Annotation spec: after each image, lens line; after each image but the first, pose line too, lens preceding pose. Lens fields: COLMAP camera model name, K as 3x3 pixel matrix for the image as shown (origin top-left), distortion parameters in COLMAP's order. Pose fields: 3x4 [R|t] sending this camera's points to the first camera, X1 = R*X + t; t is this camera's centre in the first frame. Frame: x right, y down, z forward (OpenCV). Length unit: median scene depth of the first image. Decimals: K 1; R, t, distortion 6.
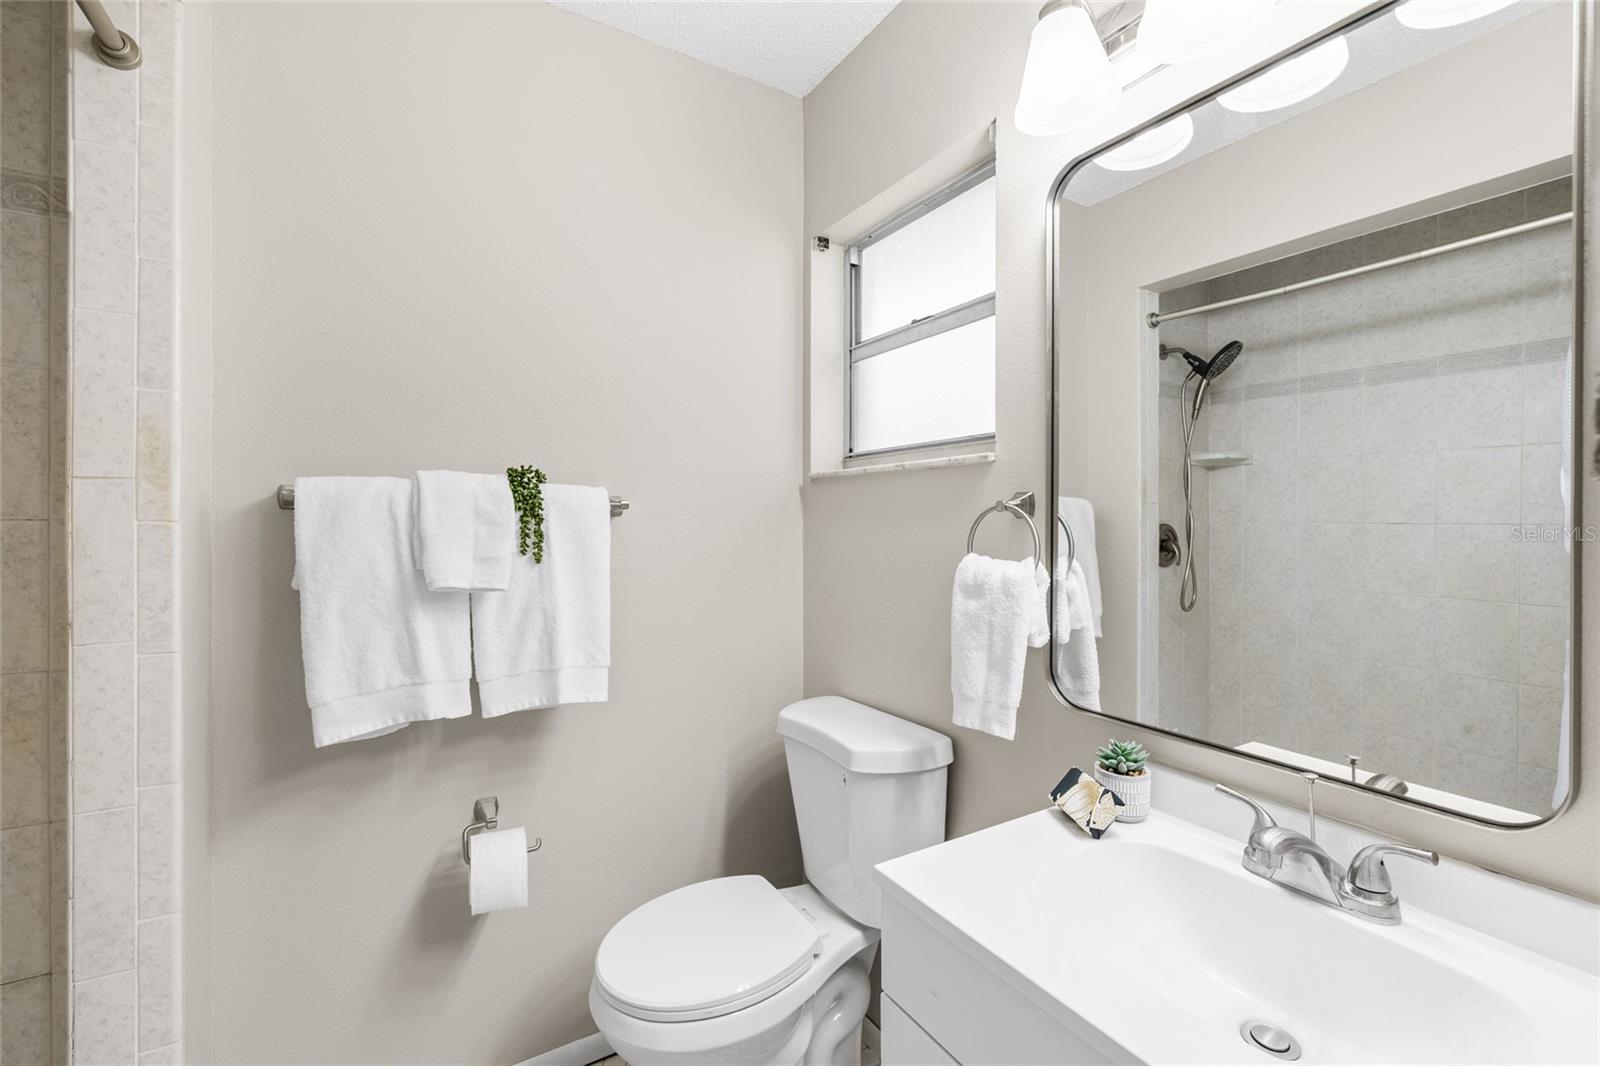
lens RADIAL K [[685.5, 0, 800.8], [0, 685.5, 524.6], [0, 0, 1]] dist [0.000315, 0.000052]
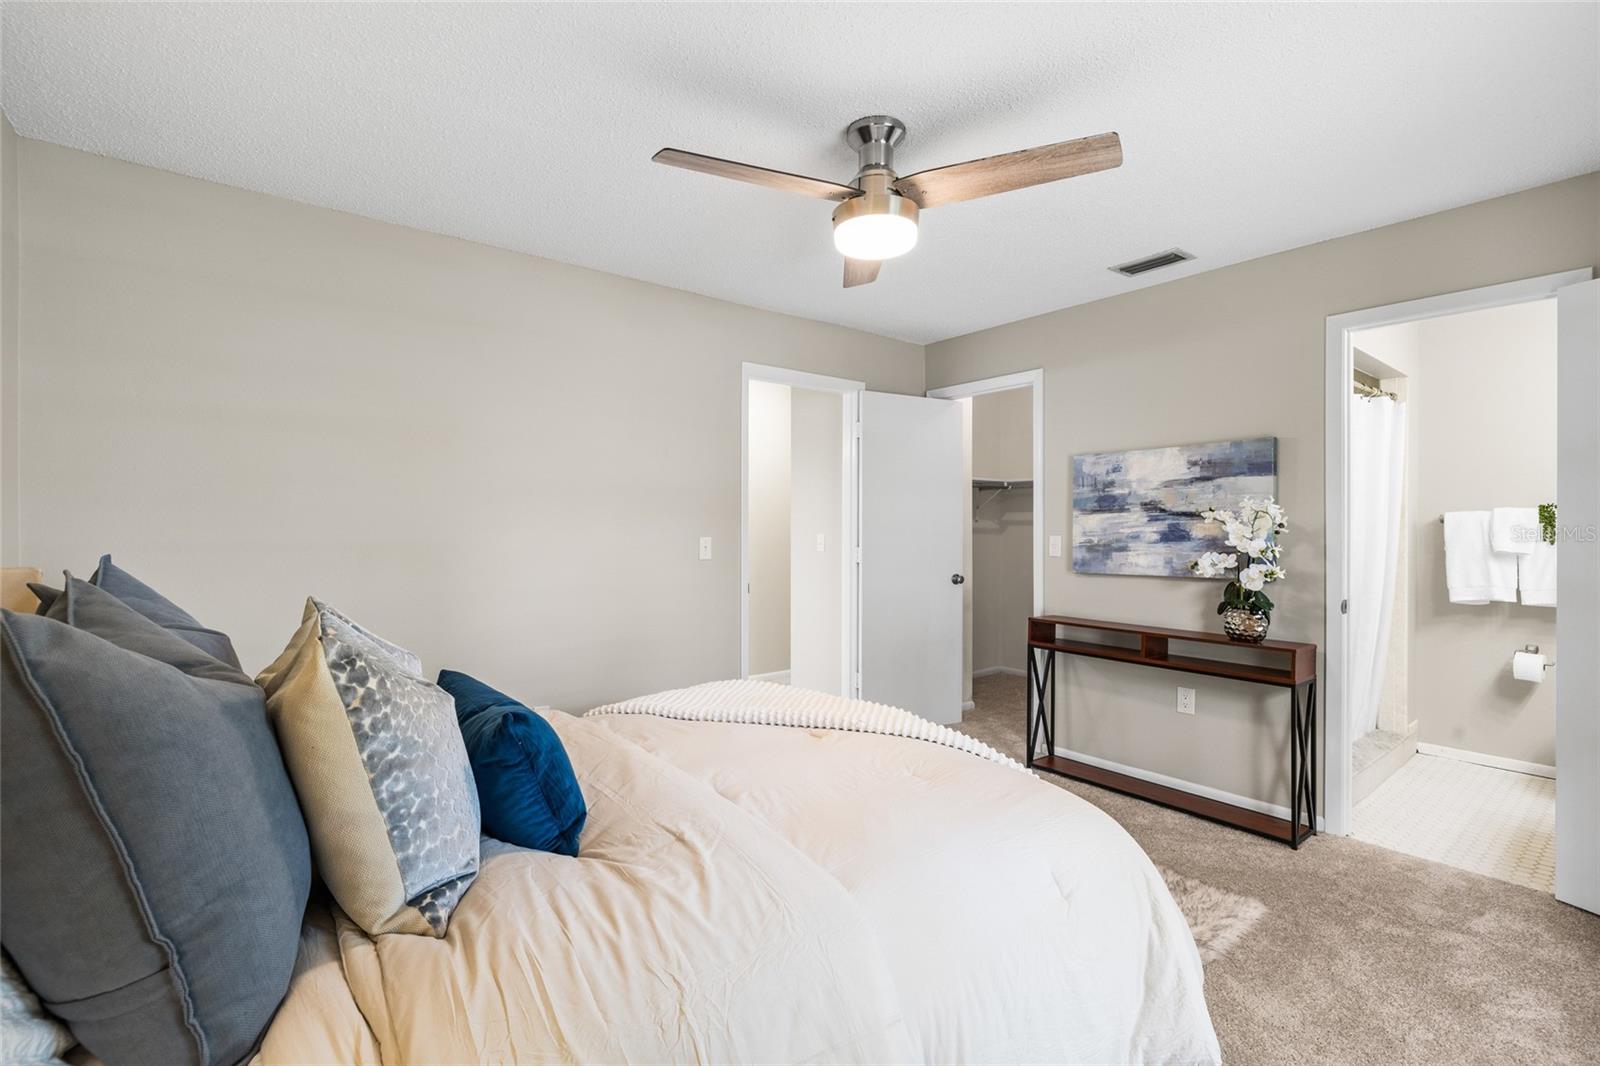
lens RADIAL K [[731.6, 0, 801.0], [0, 731.6, 529.6], [0, 0, 1]] dist [-0.001081, -0.000189]
pose [[0.149714, 0.000684, -0.988729, 1.836738], [-0.007314, 0.999973, -0.000415, 0.025373], [0.988702, 0.007293, 0.149715, -2.074173]]
